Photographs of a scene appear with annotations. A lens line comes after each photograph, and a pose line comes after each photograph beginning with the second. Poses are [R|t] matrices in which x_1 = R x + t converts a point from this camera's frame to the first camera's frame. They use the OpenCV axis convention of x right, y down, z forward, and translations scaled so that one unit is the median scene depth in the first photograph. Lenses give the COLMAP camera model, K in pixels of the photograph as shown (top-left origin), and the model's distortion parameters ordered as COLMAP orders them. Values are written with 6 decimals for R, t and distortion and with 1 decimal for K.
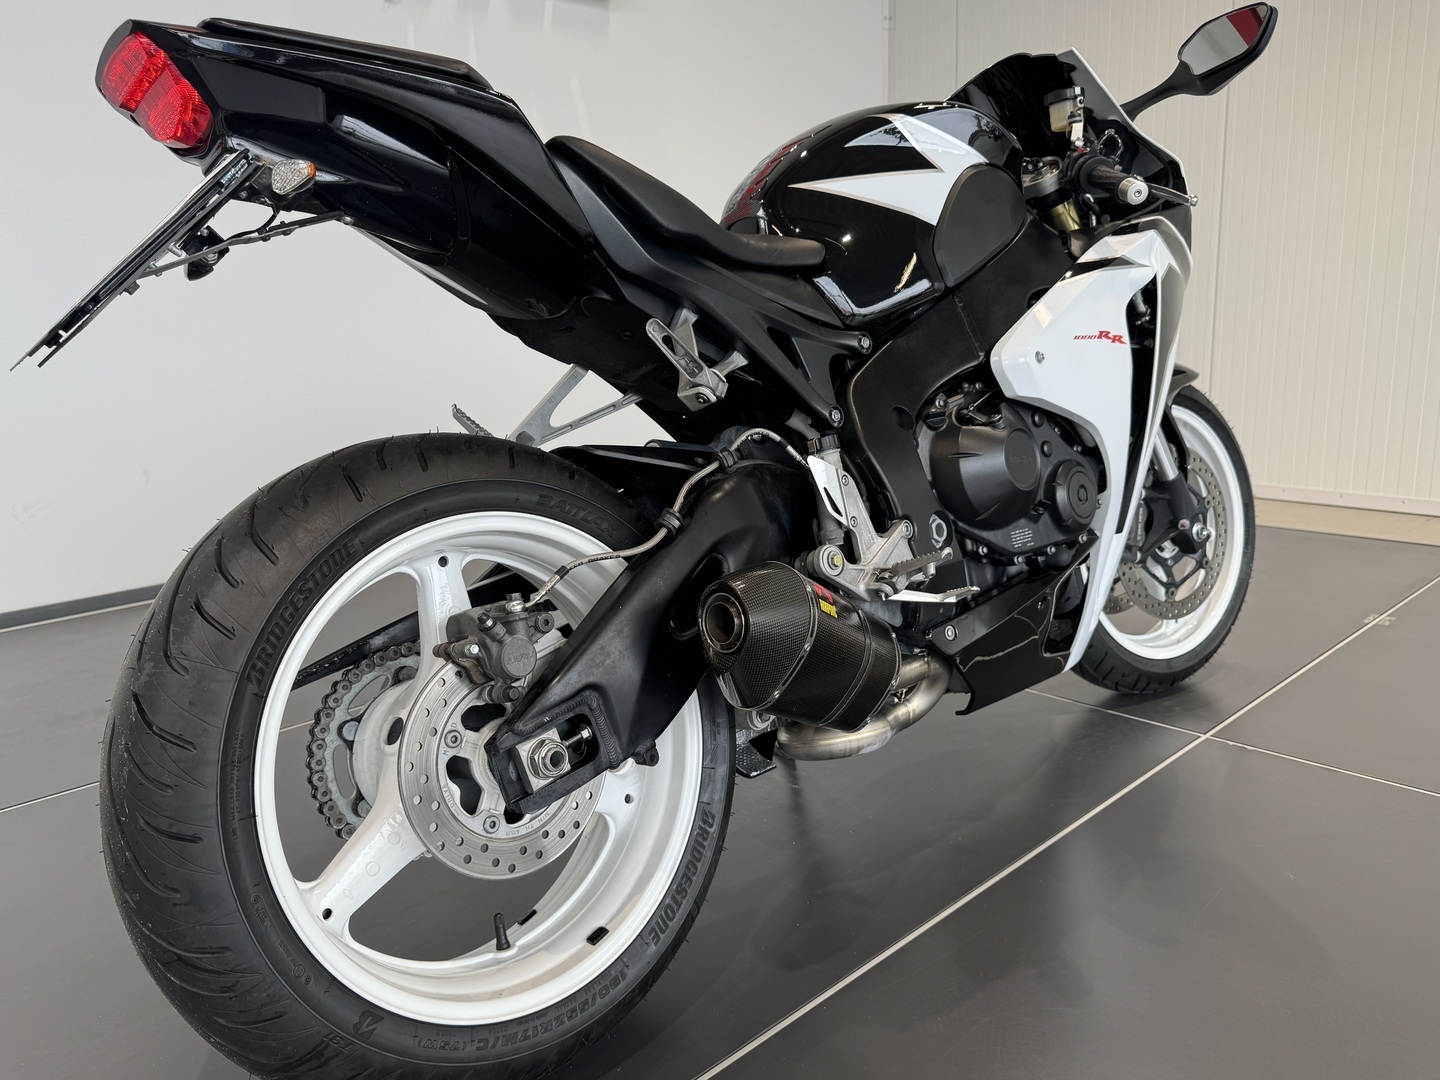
lens RADIAL K [[1057.5, 0, 710.5], [0, 1057.5, 543.0], [0, 0, 1]] dist [0.158980, -0.319765]
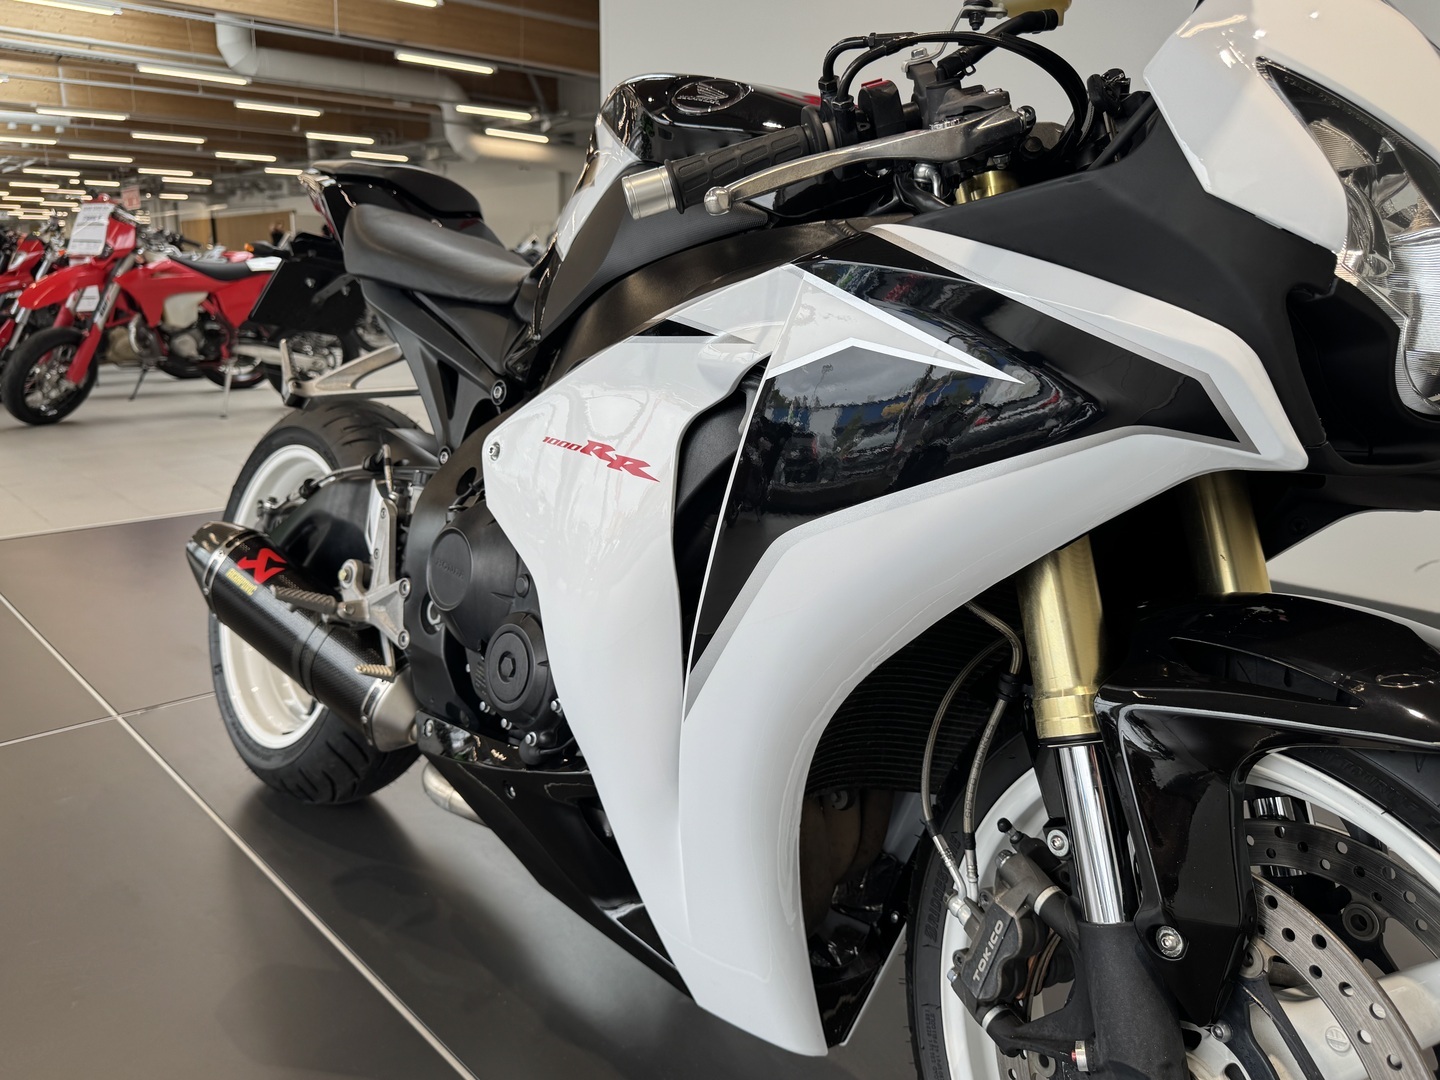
lens RADIAL K [[1041.6, 0, 720.0], [0, 1041.6, 540.0], [0, 0, 1]] dist [0.016870, -0.047777]
pose [[-0.006064, 0.259444, -0.965739, 1.029597], [-0.228062, 0.939946, 0.253946, -0.343843], [0.973628, 0.221788, 0.053469, 1.174483]]
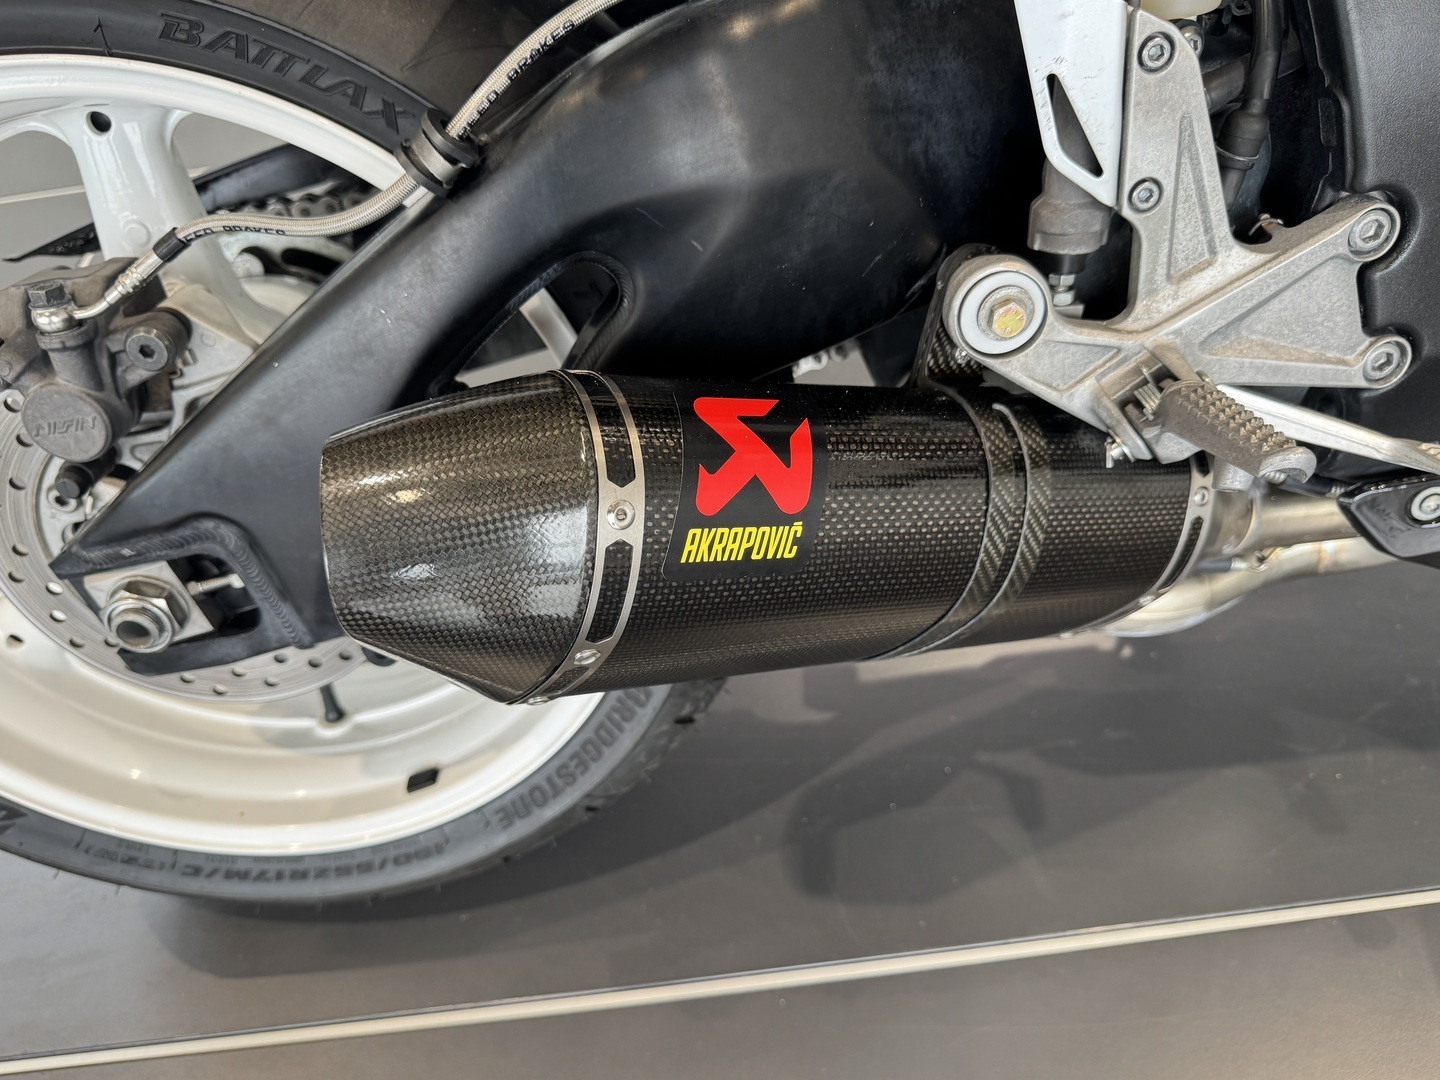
lens RADIAL K [[1057.5, 0, 710.5], [0, 1057.5, 543.0], [0, 0, 1]] dist [0.158980, -0.319765]
pose [[0.779763, 0.428500, -0.456462, 0.207230], [-0.060771, 0.777446, 0.626007, -0.122340], [0.623118, -0.460397, 0.632264, 0.616953]]
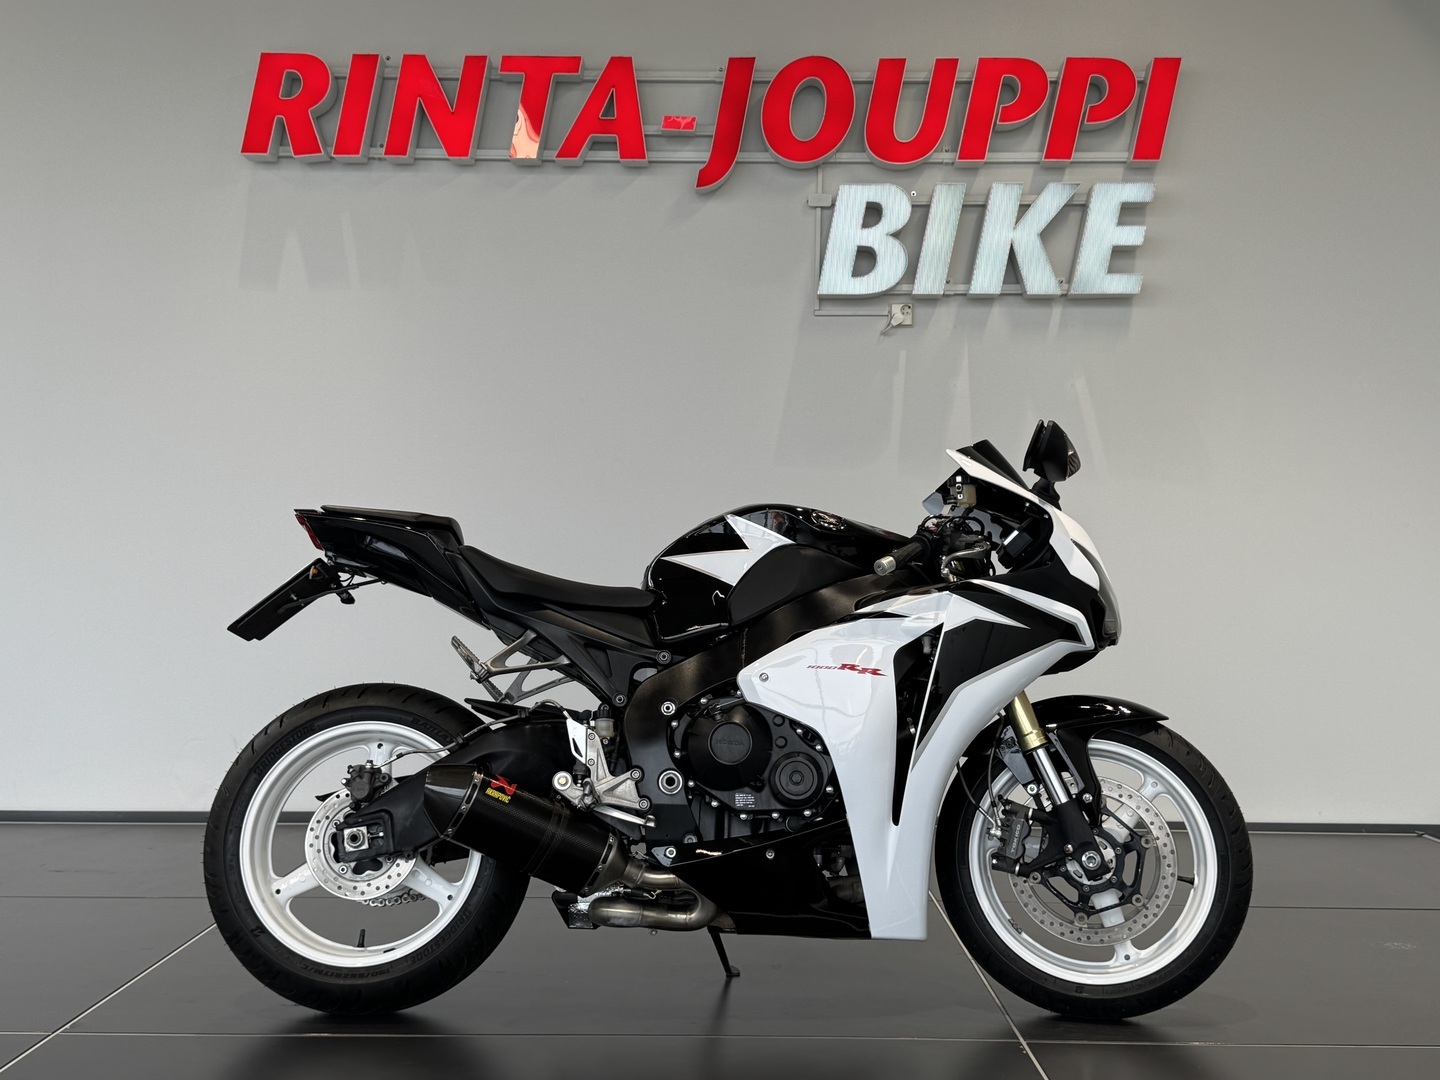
lens RADIAL K [[1618.0, 0, 720.0], [0, 1618.0, 540.0], [0, 0, 1]] dist [0.201946, -0.617028]
pose [[0.726777, 0.030038, -0.686216, 1.851956], [-0.181248, 0.972021, -0.149412, -0.013347], [0.662529, 0.232965, 0.711887, -0.691032]]
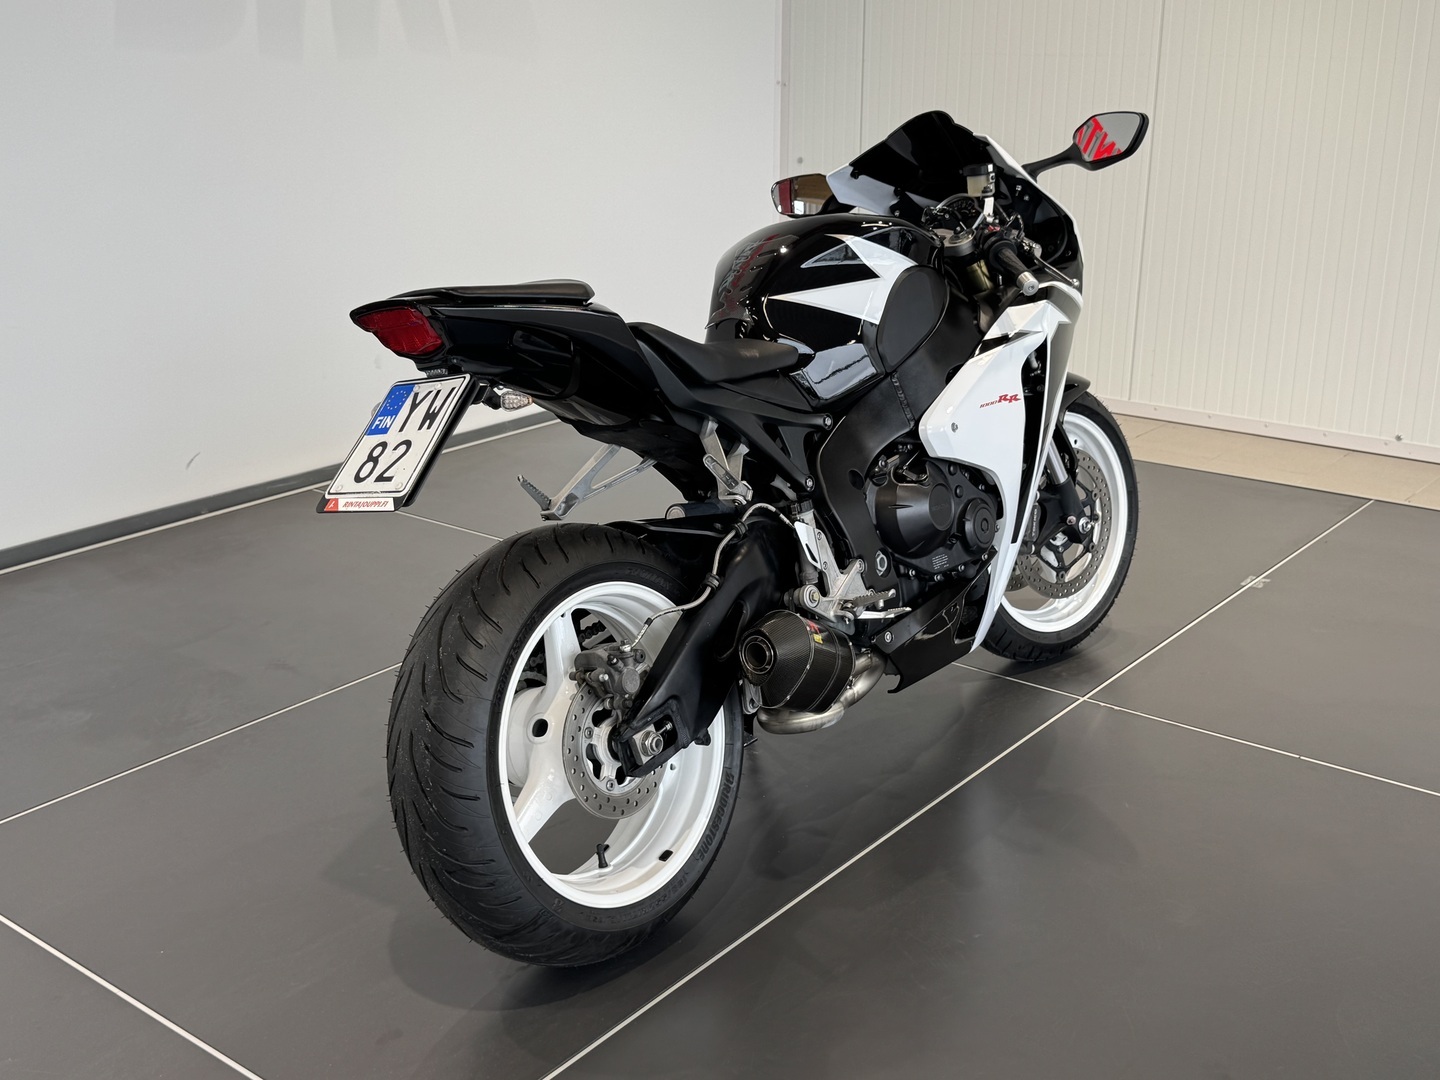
lens RADIAL K [[1618.0, 0, 720.0], [0, 1618.0, 540.0], [0, 0, 1]] dist [0.201946, -0.617028]
pose [[0.988099, -0.014759, 0.153112, -0.299602], [-0.000717, 0.994933, 0.100537, -0.245836], [-0.153820, -0.099450, 0.983081, -0.977197]]
